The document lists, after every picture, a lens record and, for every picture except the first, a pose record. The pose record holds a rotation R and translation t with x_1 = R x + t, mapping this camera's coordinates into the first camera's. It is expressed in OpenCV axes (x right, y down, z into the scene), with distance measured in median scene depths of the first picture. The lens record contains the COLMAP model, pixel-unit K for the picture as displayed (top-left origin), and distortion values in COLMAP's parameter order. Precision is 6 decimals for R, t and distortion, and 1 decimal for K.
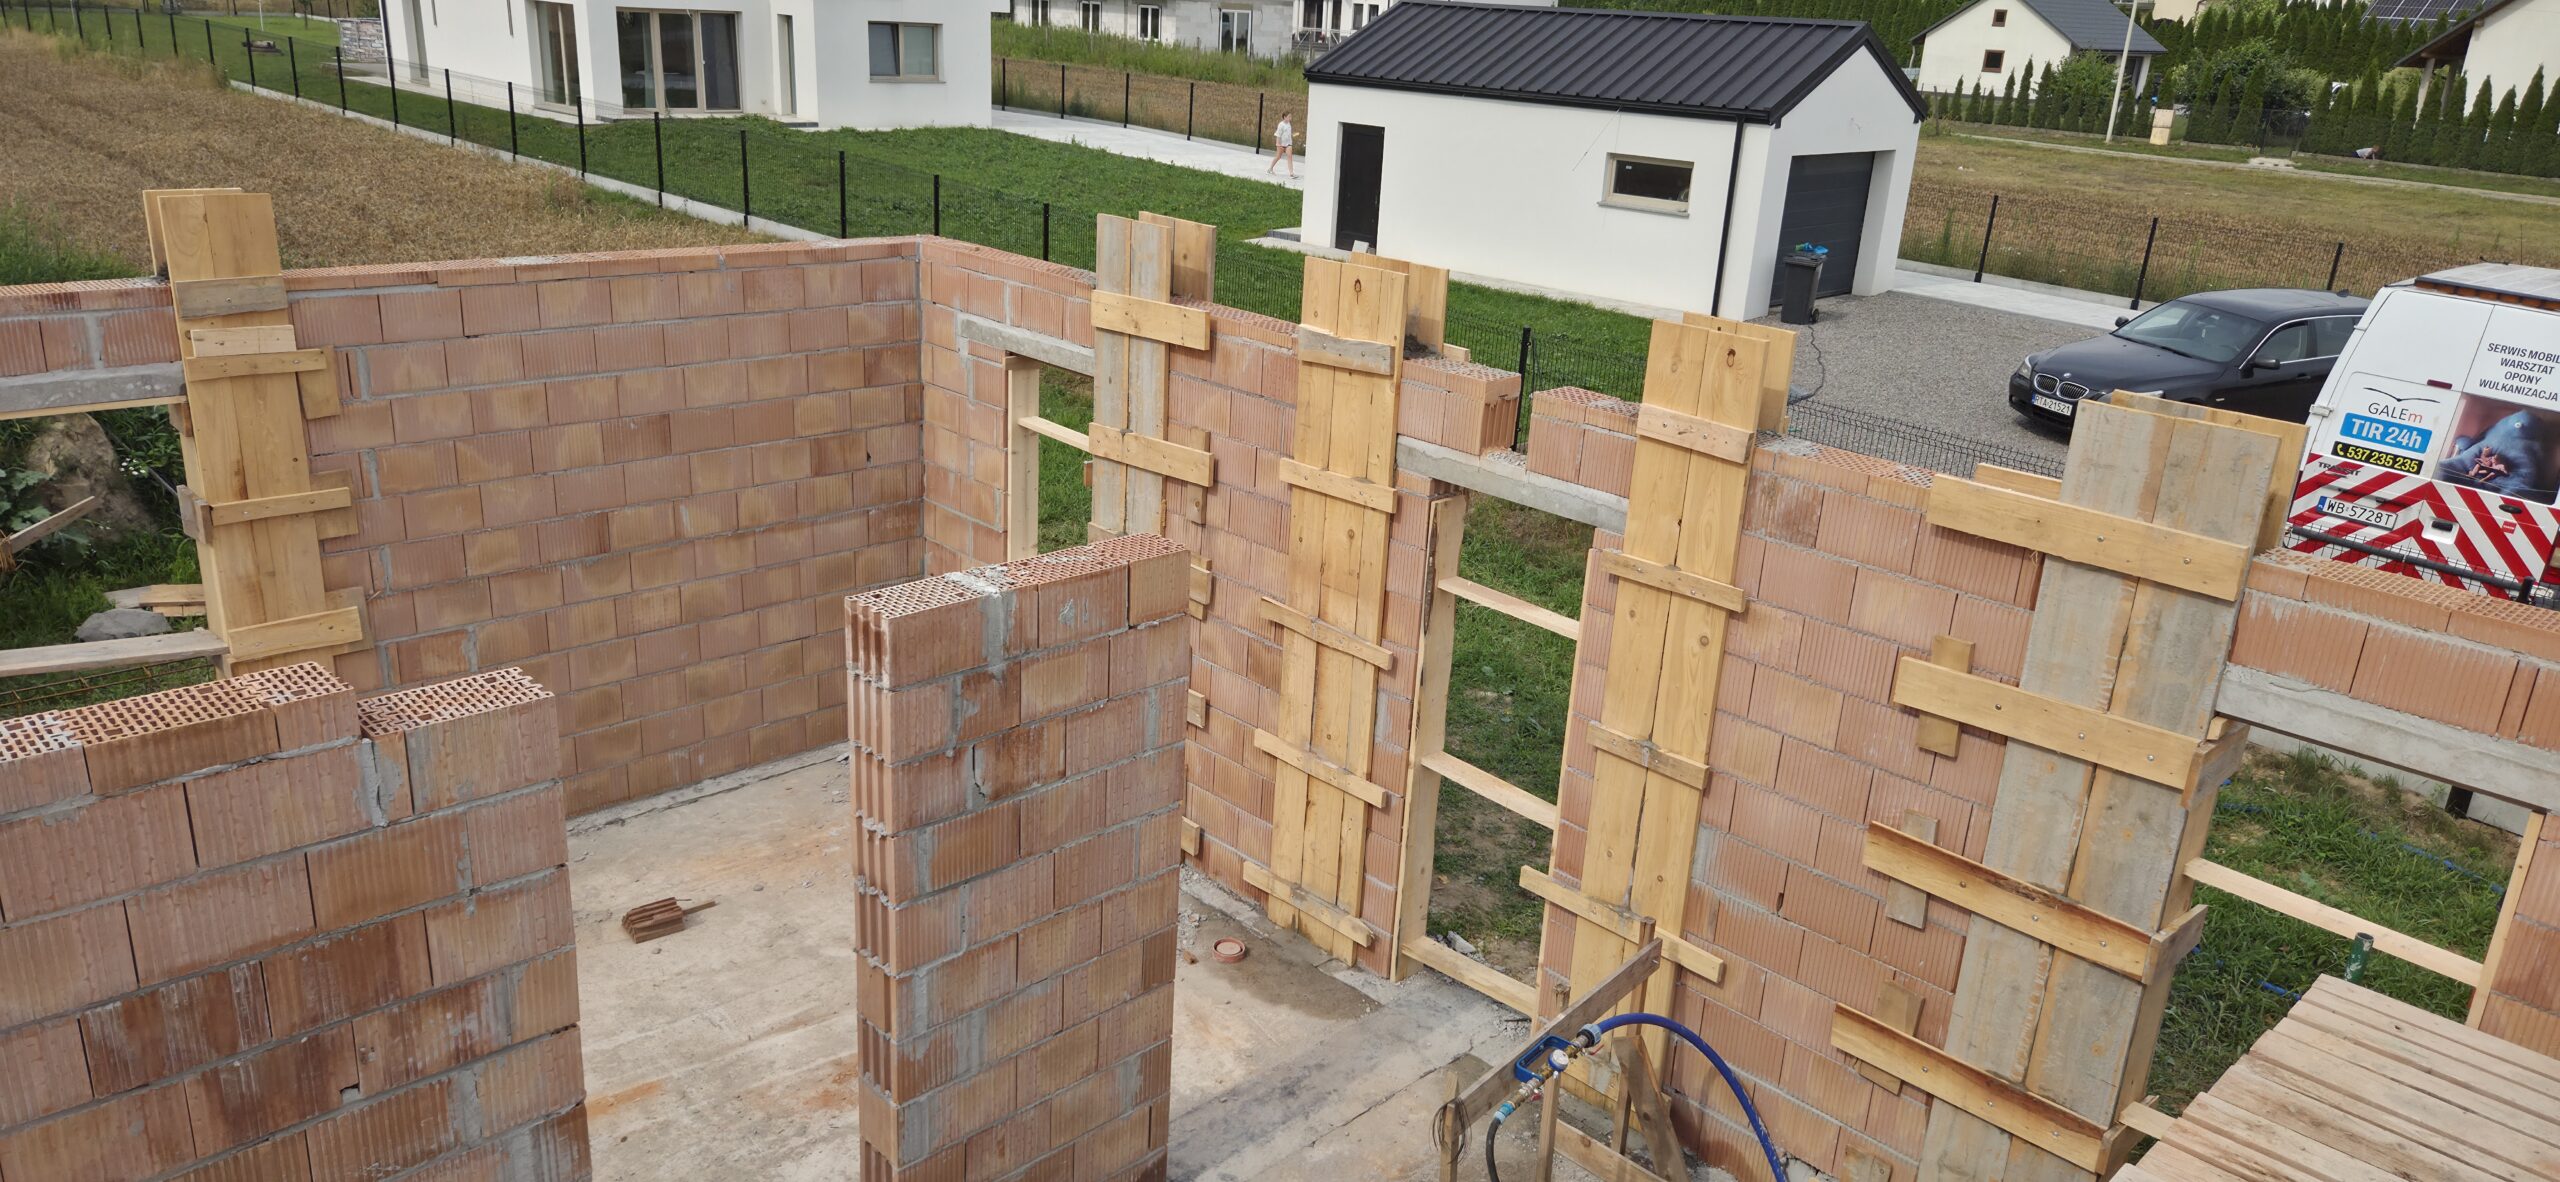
lens RADIAL K [[1707.5, 0, 1288.0], [0, 1707.5, 588.2], [0, 0, 1]] dist [0.069495, -0.064662]
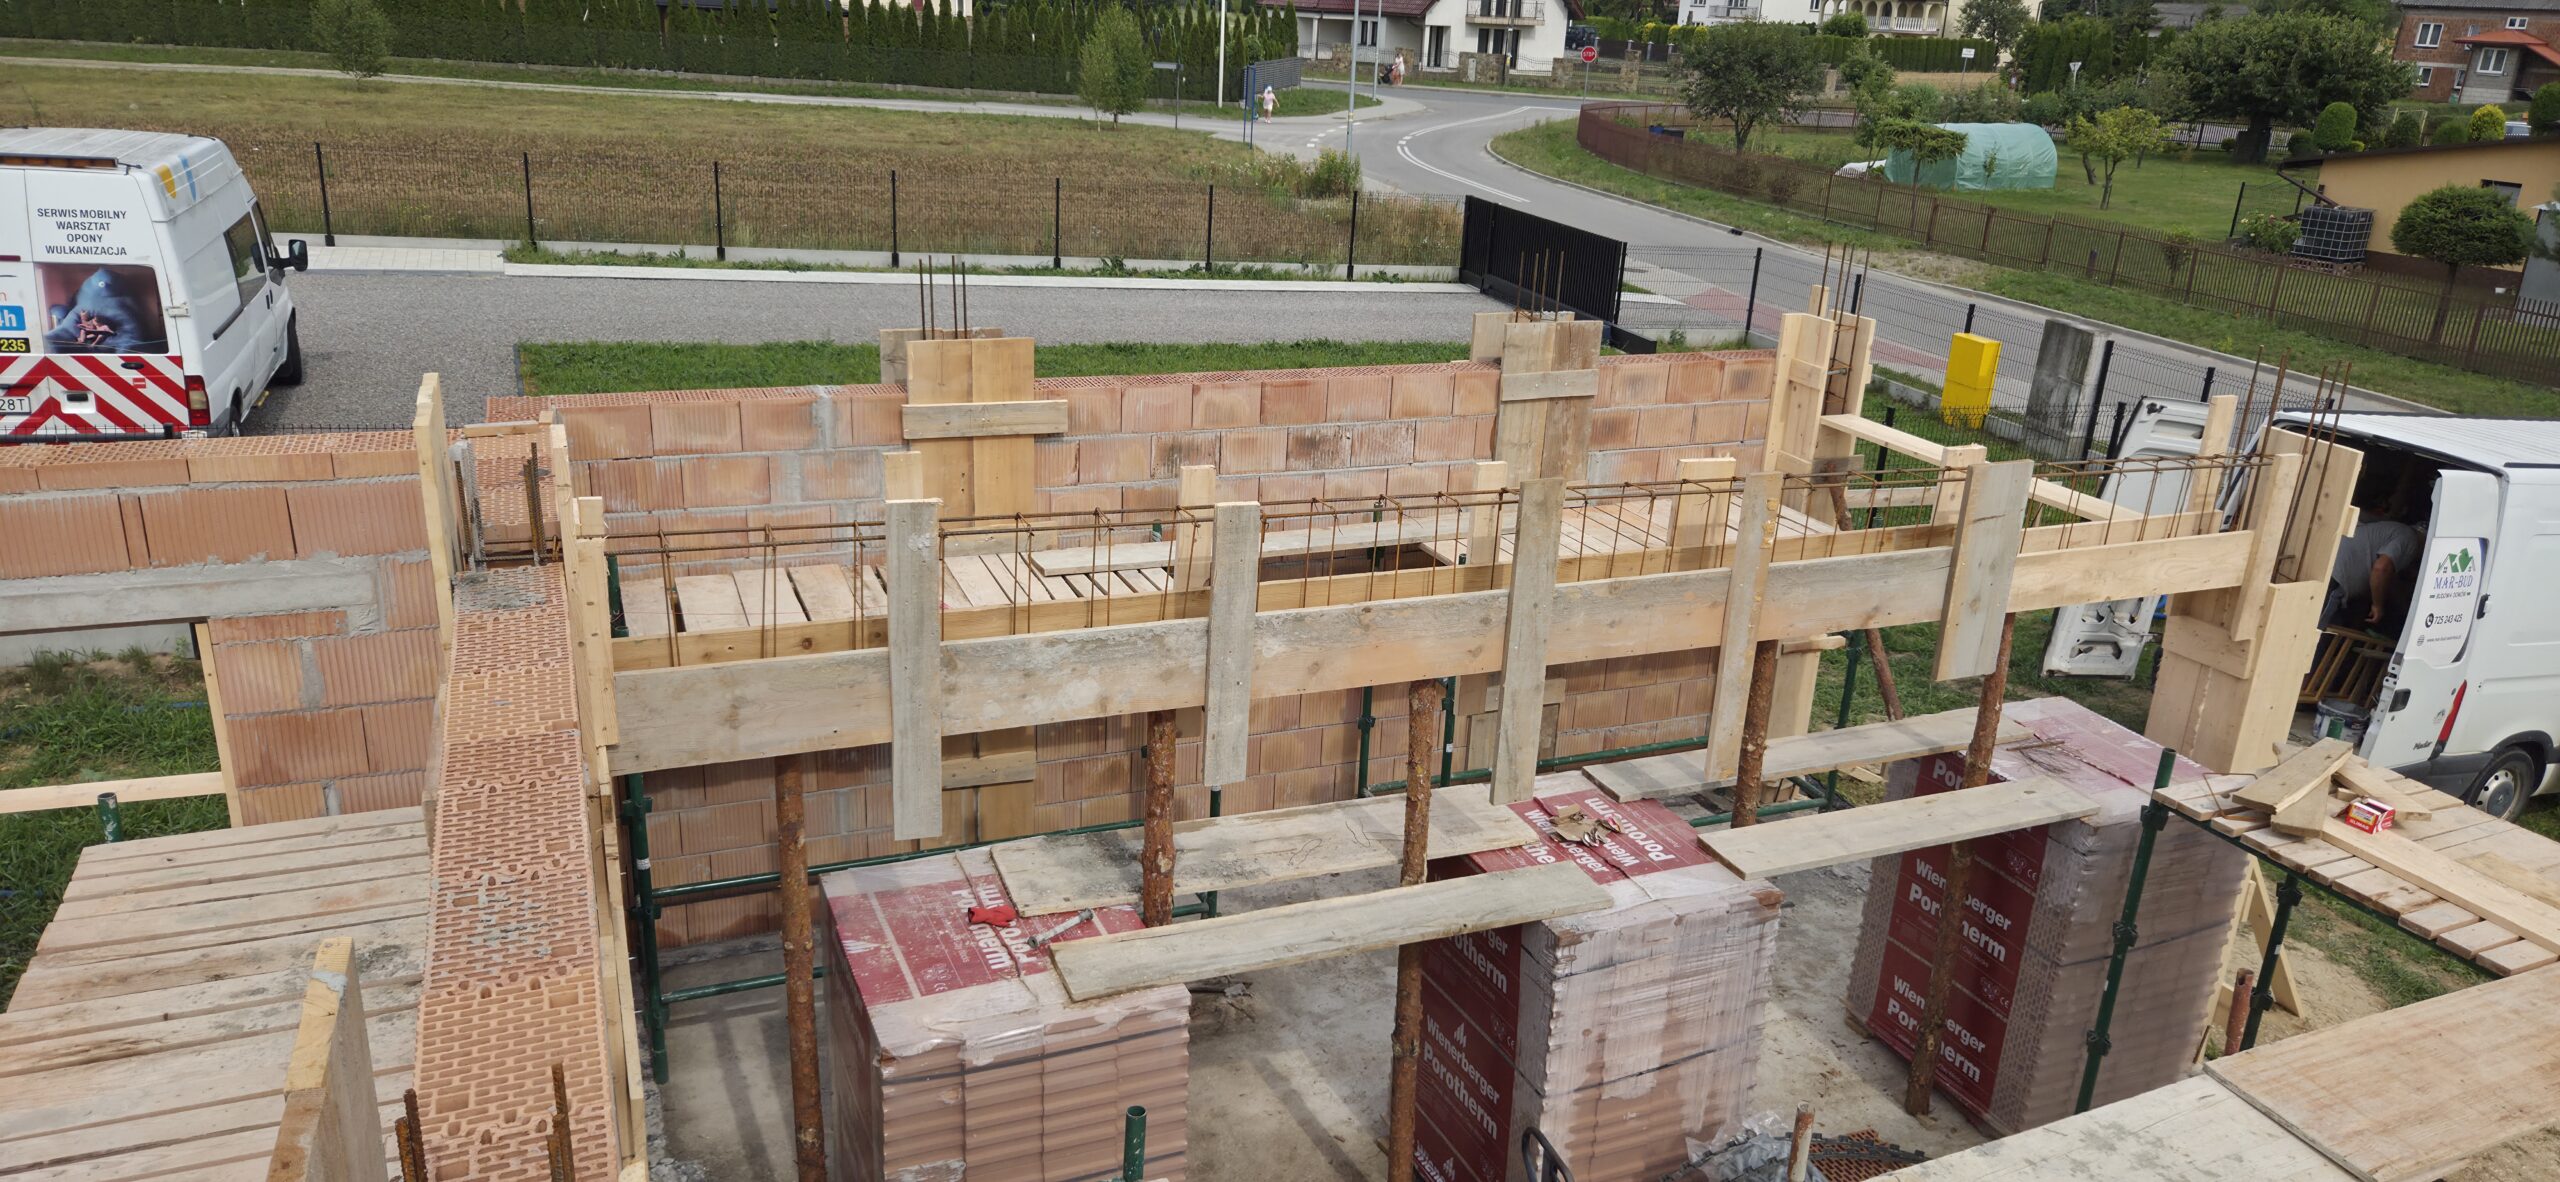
lens RADIAL K [[1706.3, 0, 1276.1], [0, 1706.3, 617.6], [0, 0, 1]] dist [0.065310, -0.054084]
pose [[0.362531, -0.348533, 0.864347, 0.008657], [0.271835, 0.926656, 0.259643, 0.008974], [-0.891447, 0.140831, 0.430685, -0.021989]]
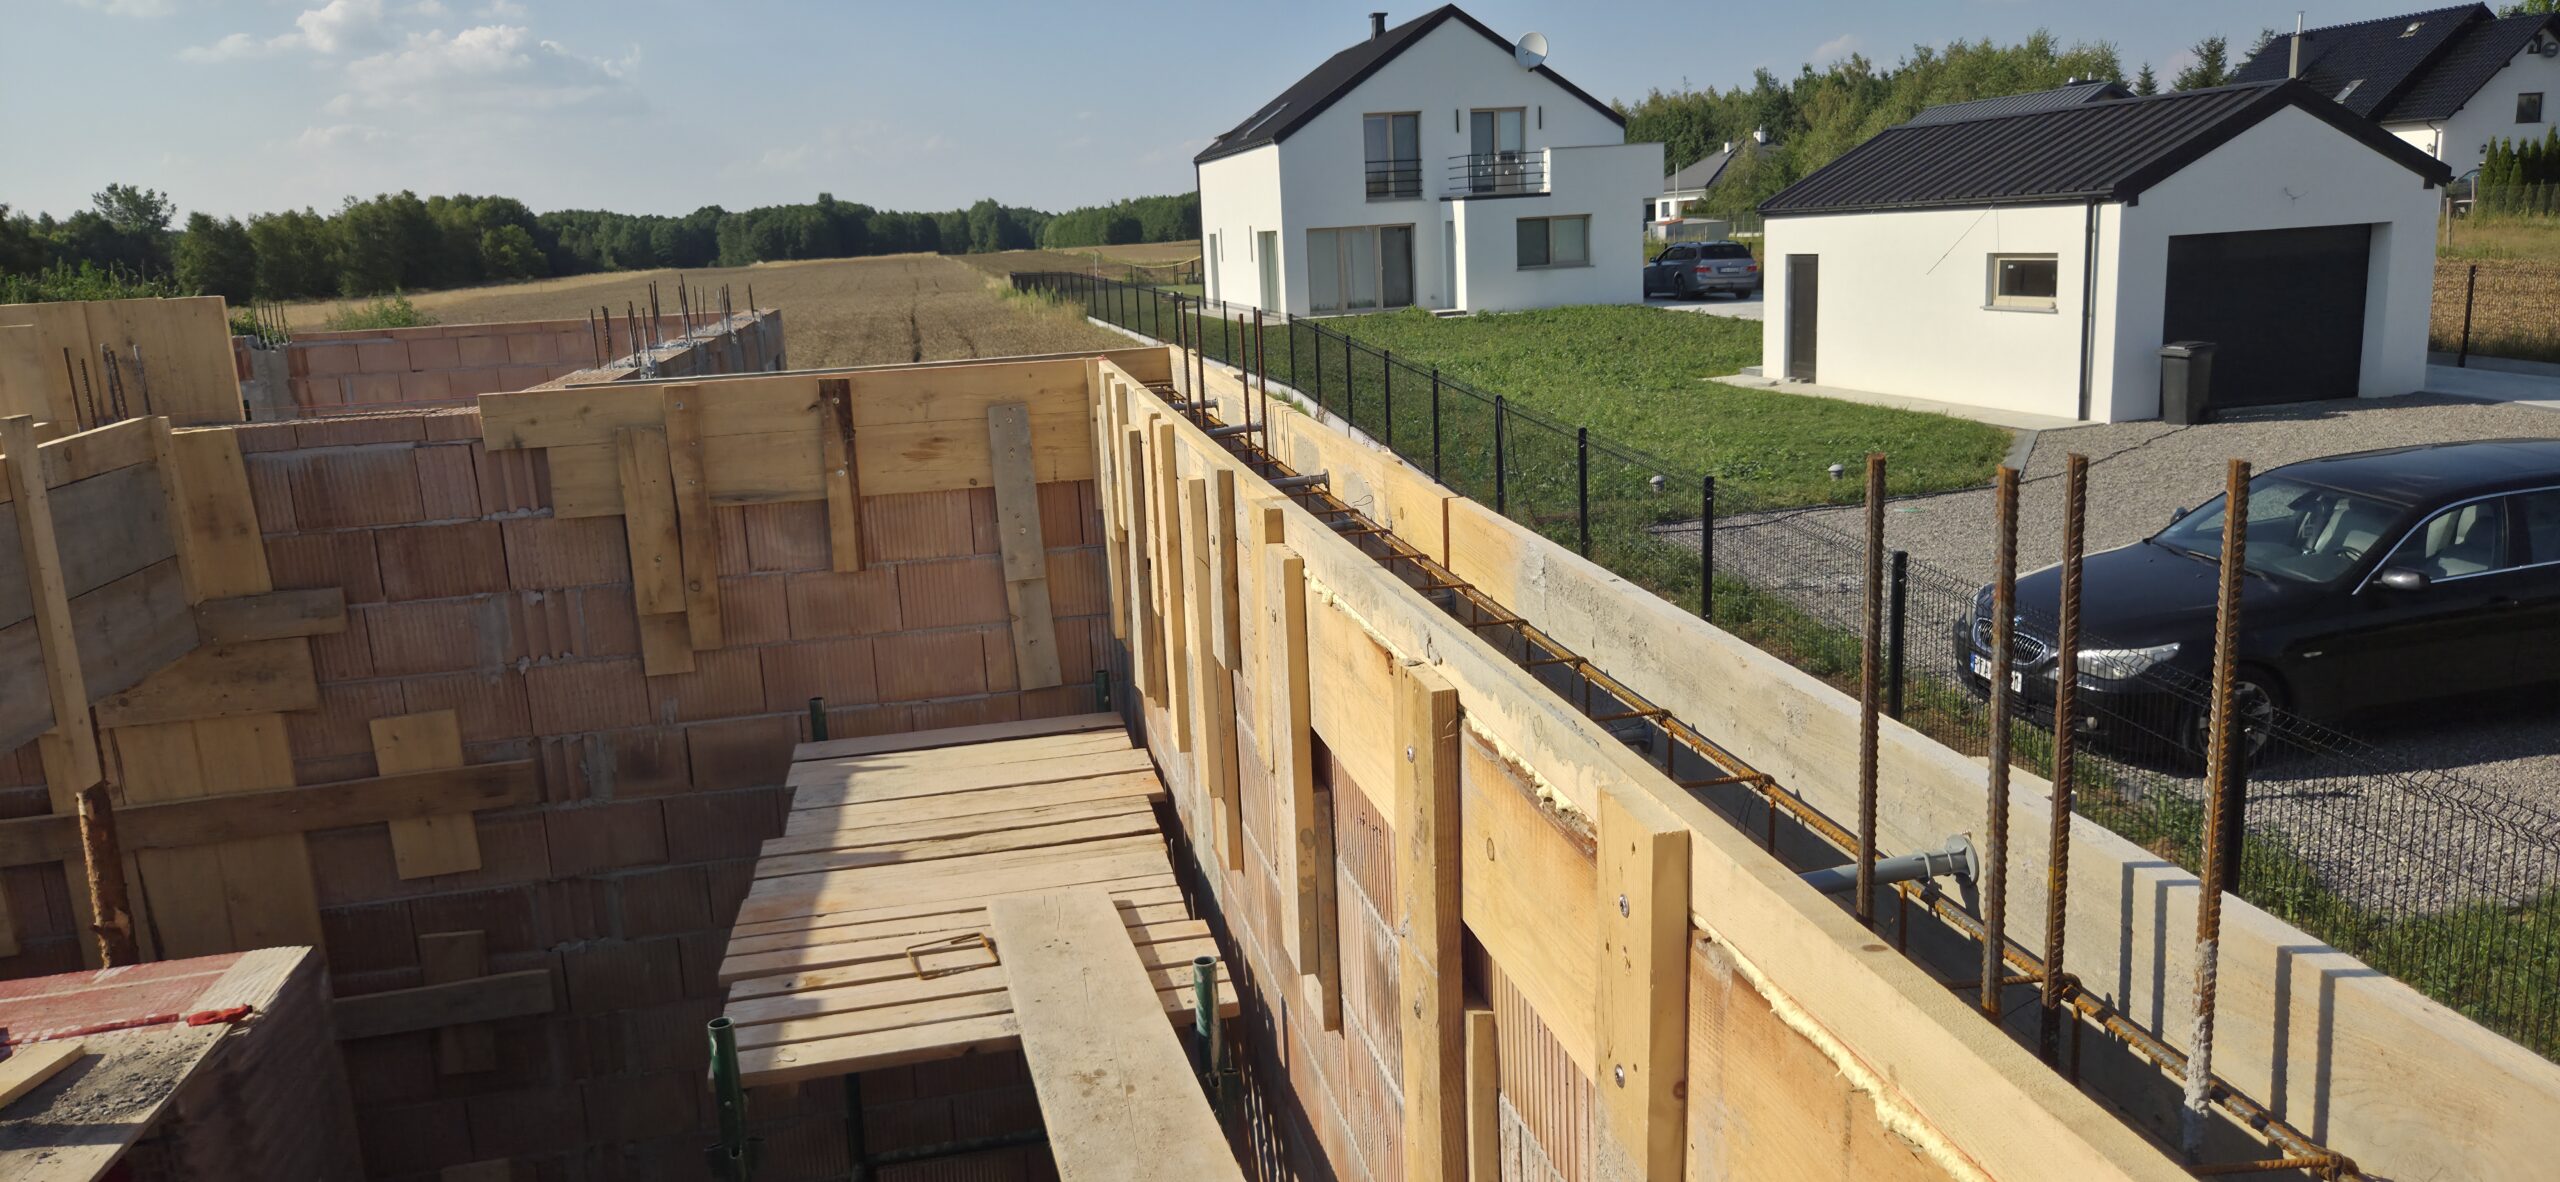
lens RADIAL K [[1707.5, 0, 1288.0], [0, 1707.5, 588.2], [0, 0, 1]] dist [0.069495, -0.064662]
pose [[0.829267, 0.017595, -0.558576, 0.557111], [-0.087989, 0.991149, -0.099408, 0.073096], [0.551883, 0.131585, 0.823475, 0.067076]]
